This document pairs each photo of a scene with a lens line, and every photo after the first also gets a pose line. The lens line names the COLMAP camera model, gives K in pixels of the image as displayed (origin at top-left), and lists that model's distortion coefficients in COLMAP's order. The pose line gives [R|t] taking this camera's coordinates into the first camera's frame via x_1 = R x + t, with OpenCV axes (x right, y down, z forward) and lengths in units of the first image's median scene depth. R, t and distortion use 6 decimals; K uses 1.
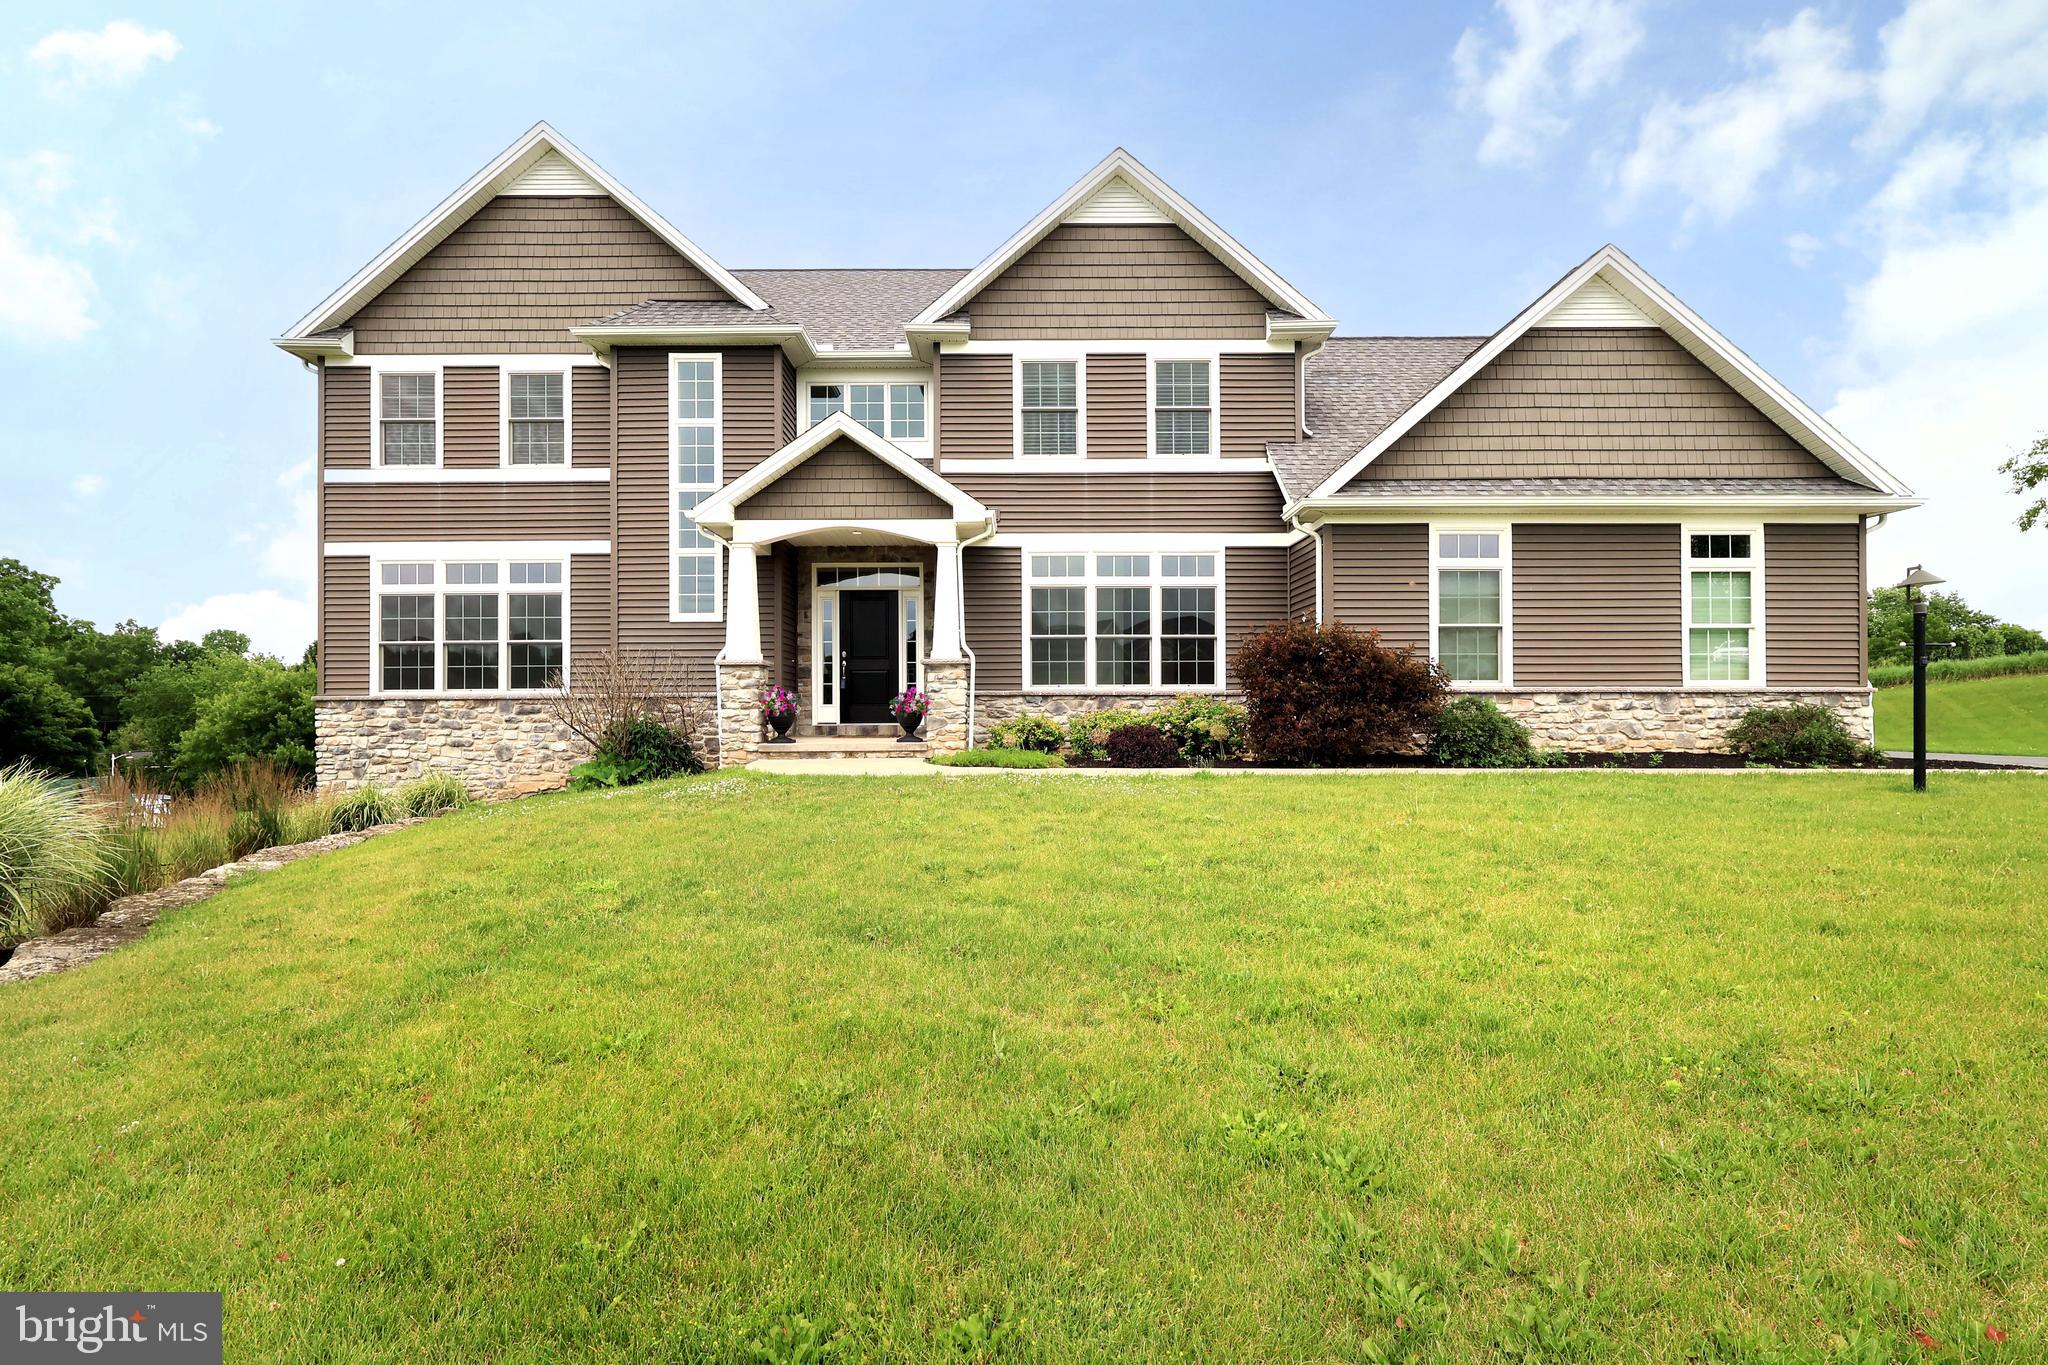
lens RADIAL K [[1000.0, 0, 1024.0], [0, 1000.0, 682.5], [0, 0, 1]] dist [-0.005718, 0.000044]
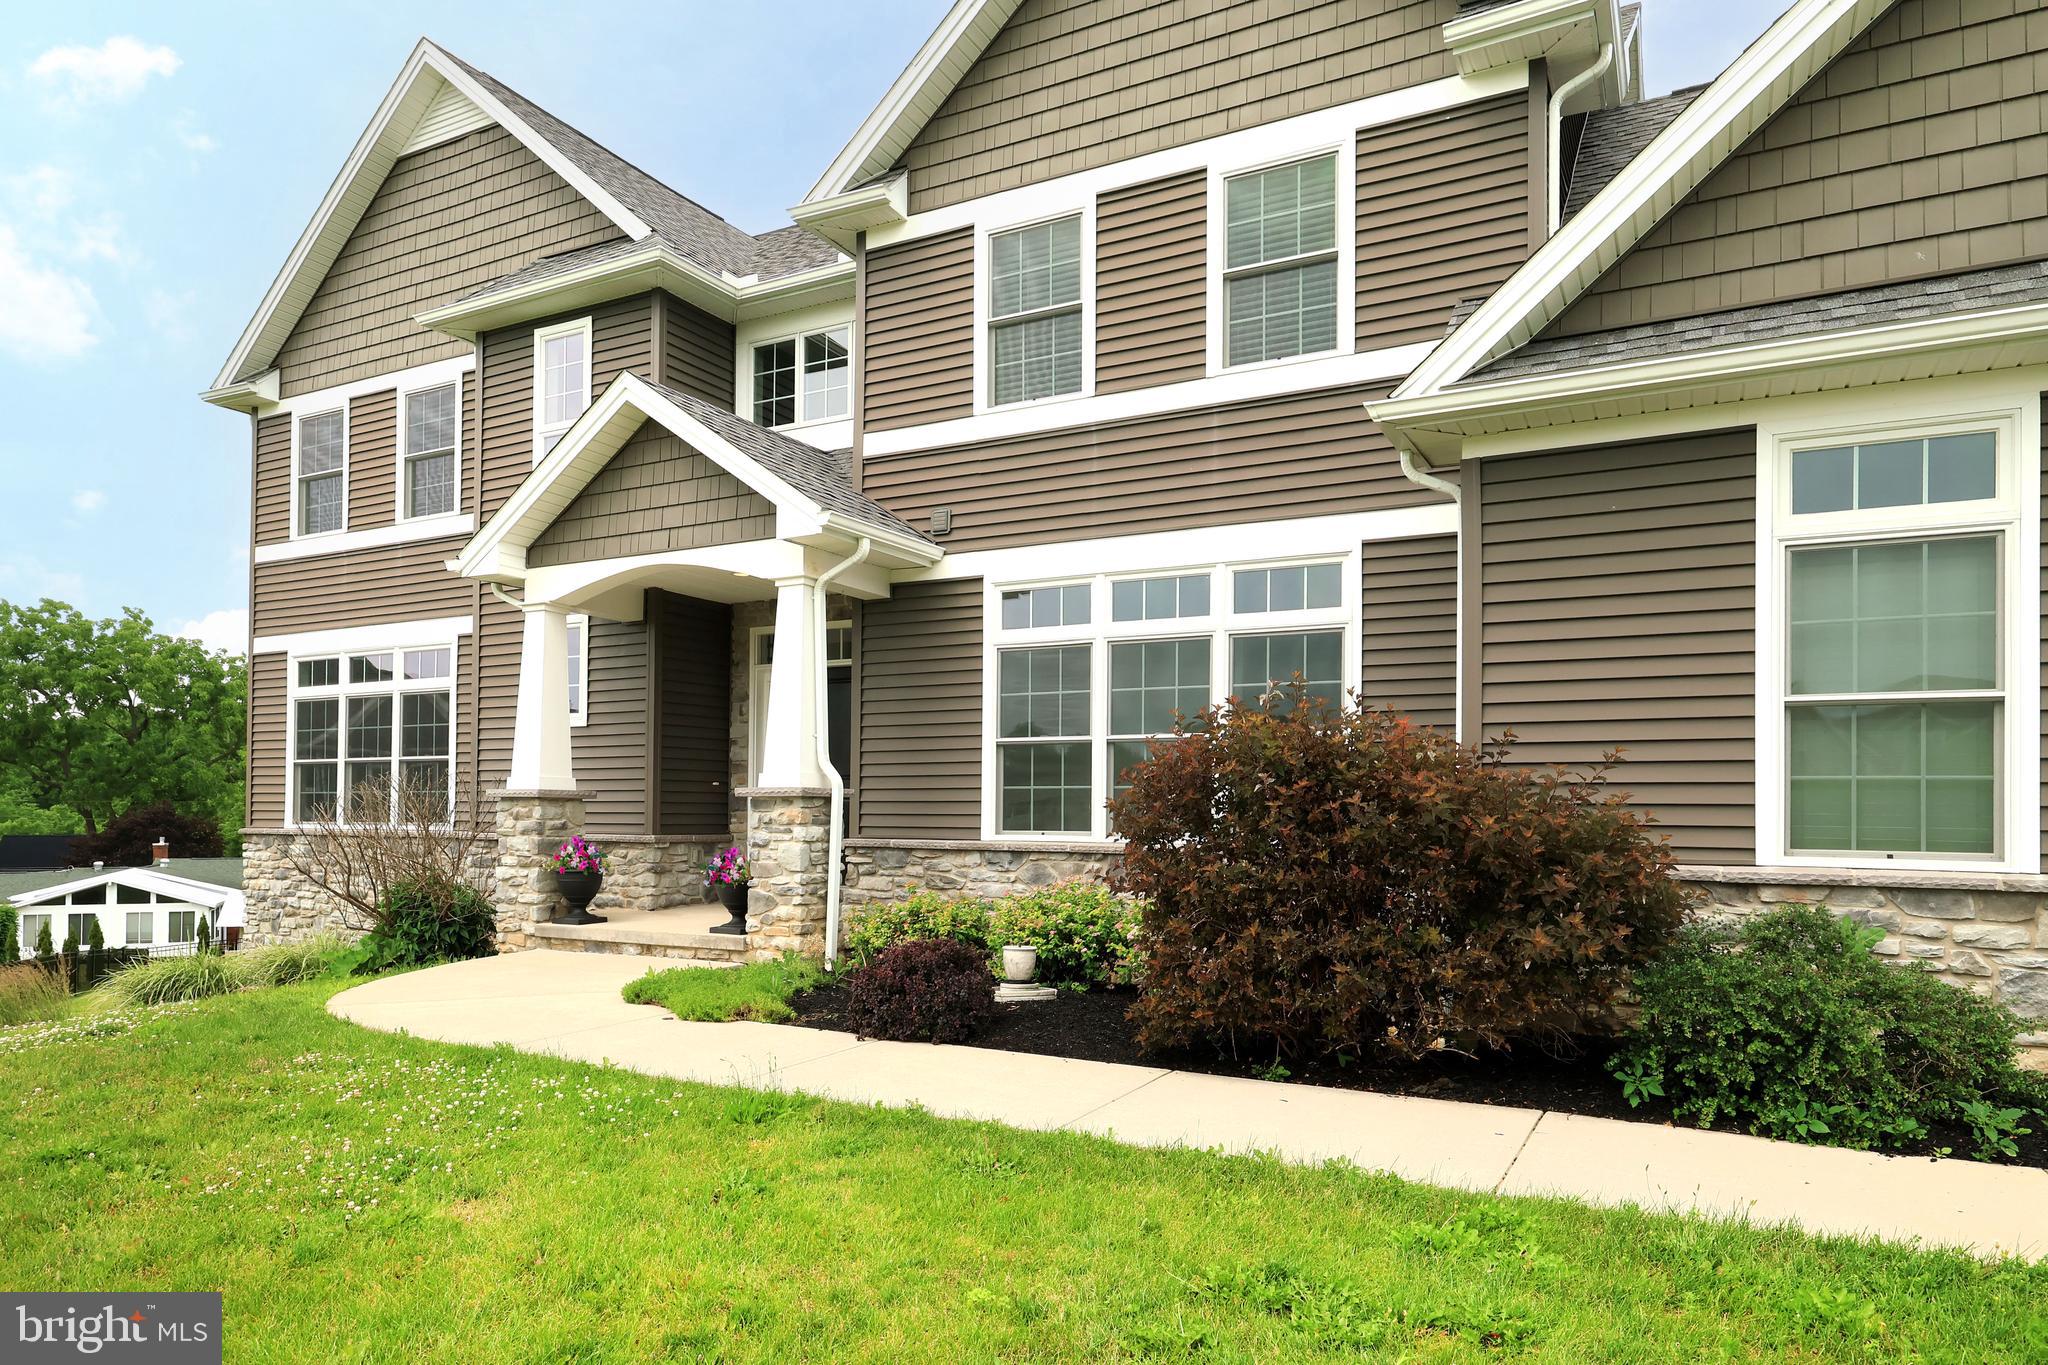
lens RADIAL K [[1270.5, 0, 1029.5], [0, 1270.5, 779.7], [0, 0, 1]] dist [-0.001656, 0.001307]
pose [[0.879716, -0.002068, -0.475495, 0.347006], [0.002524, 0.999997, 0.000321, -0.025088], [0.475492, -0.001483, 0.879719, 0.405306]]
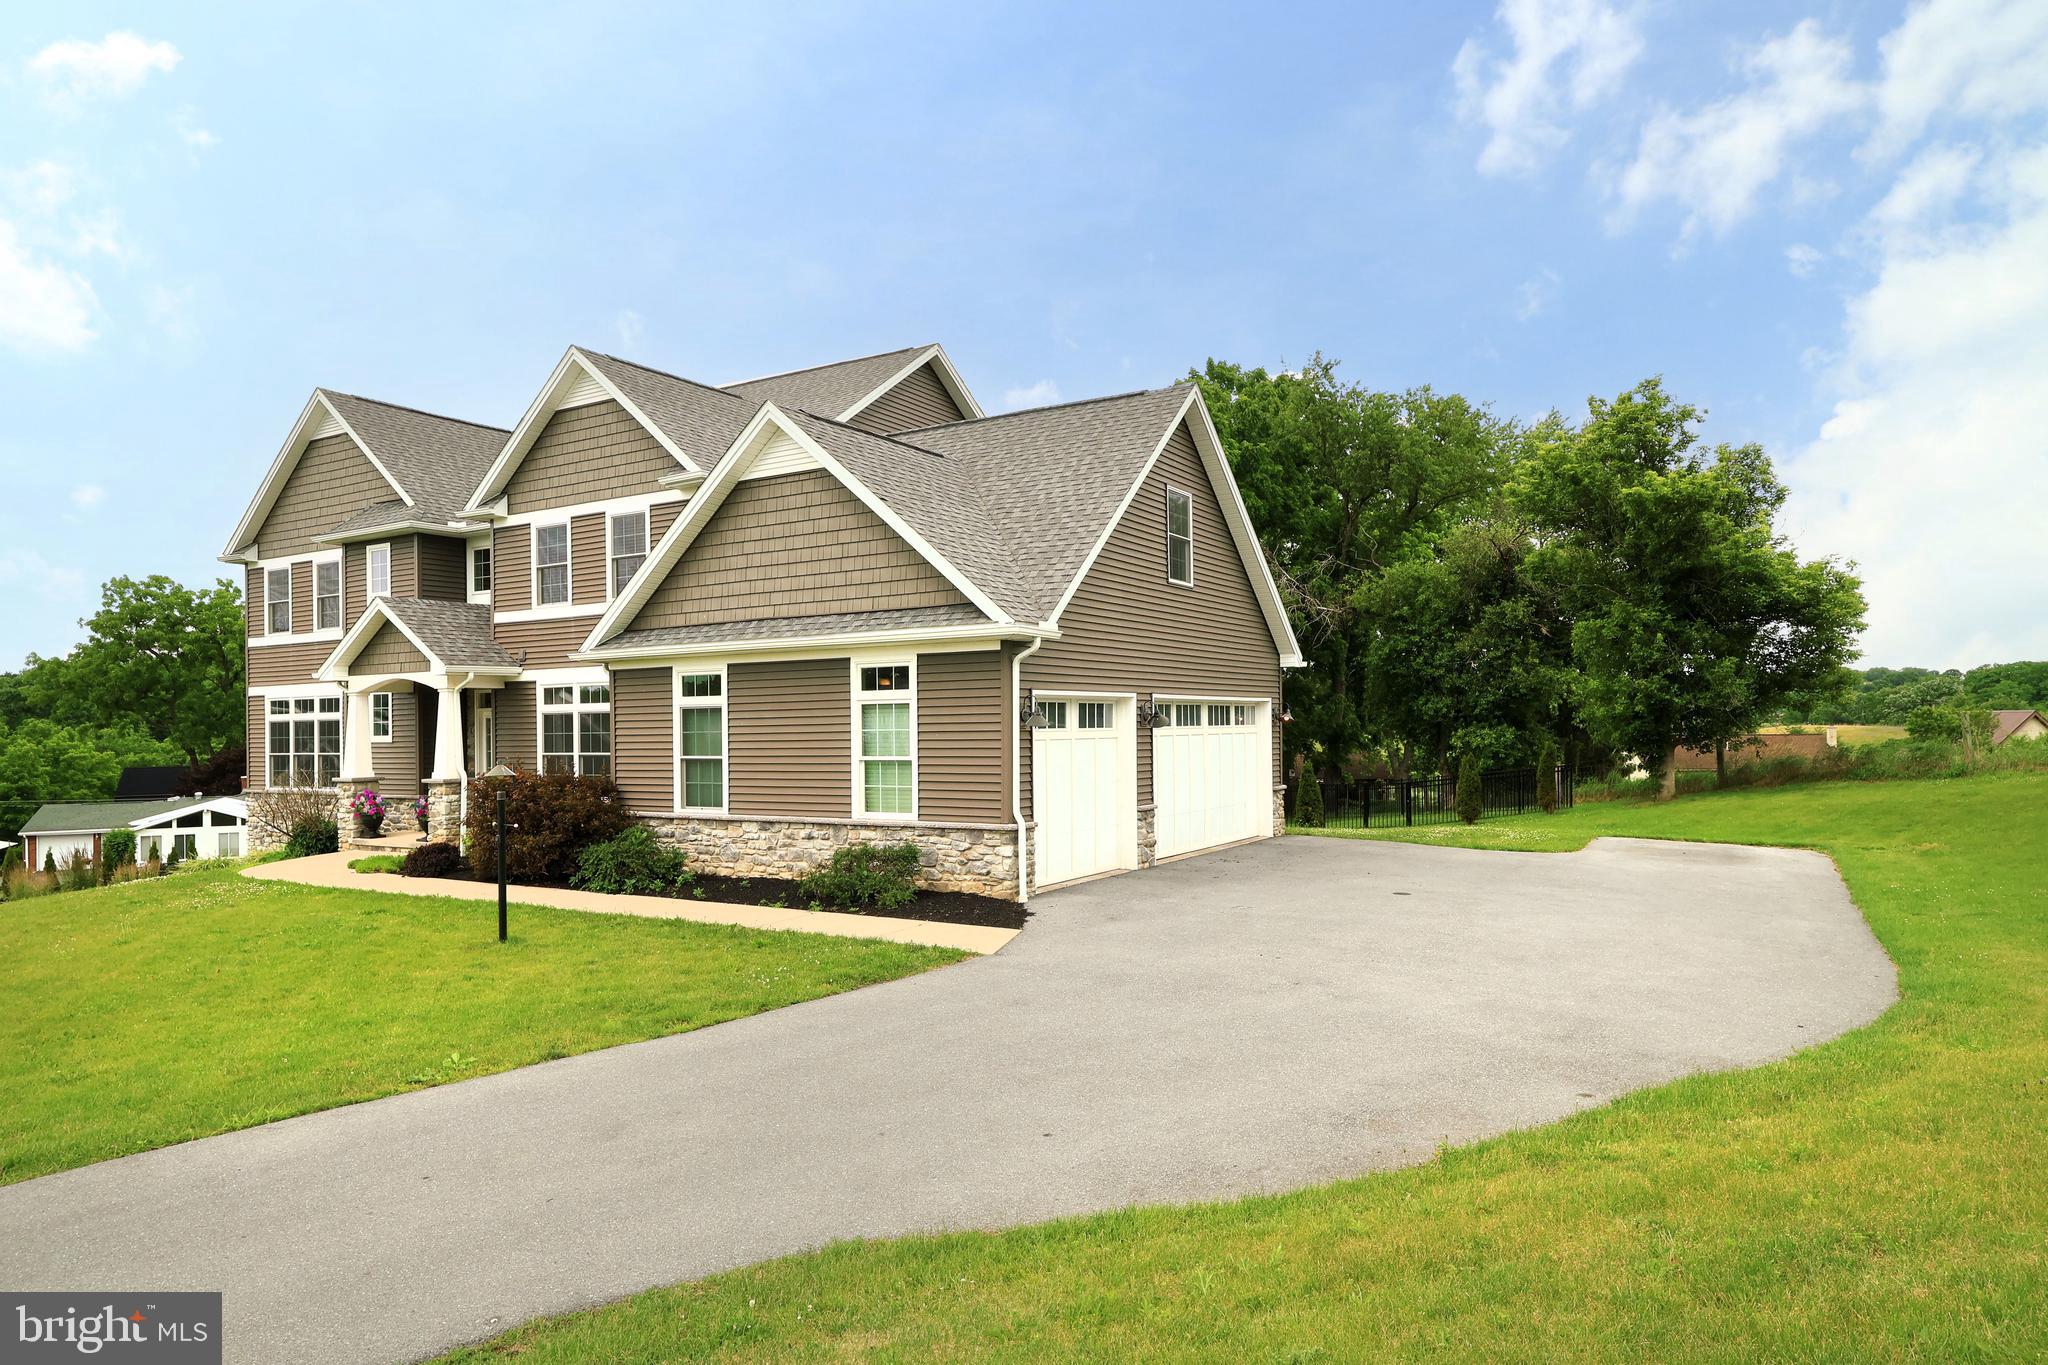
lens RADIAL K [[1224.5, 0, 1024.0], [0, 1224.5, 682.5], [0, 0, 1]] dist [0.005455, 0.000242]
pose [[0.855740, -0.026358, -0.516734, 1.290428], [0.029601, 0.999560, -0.001965, -0.112273], [0.516558, -0.013614, 0.856144, 0.019770]]
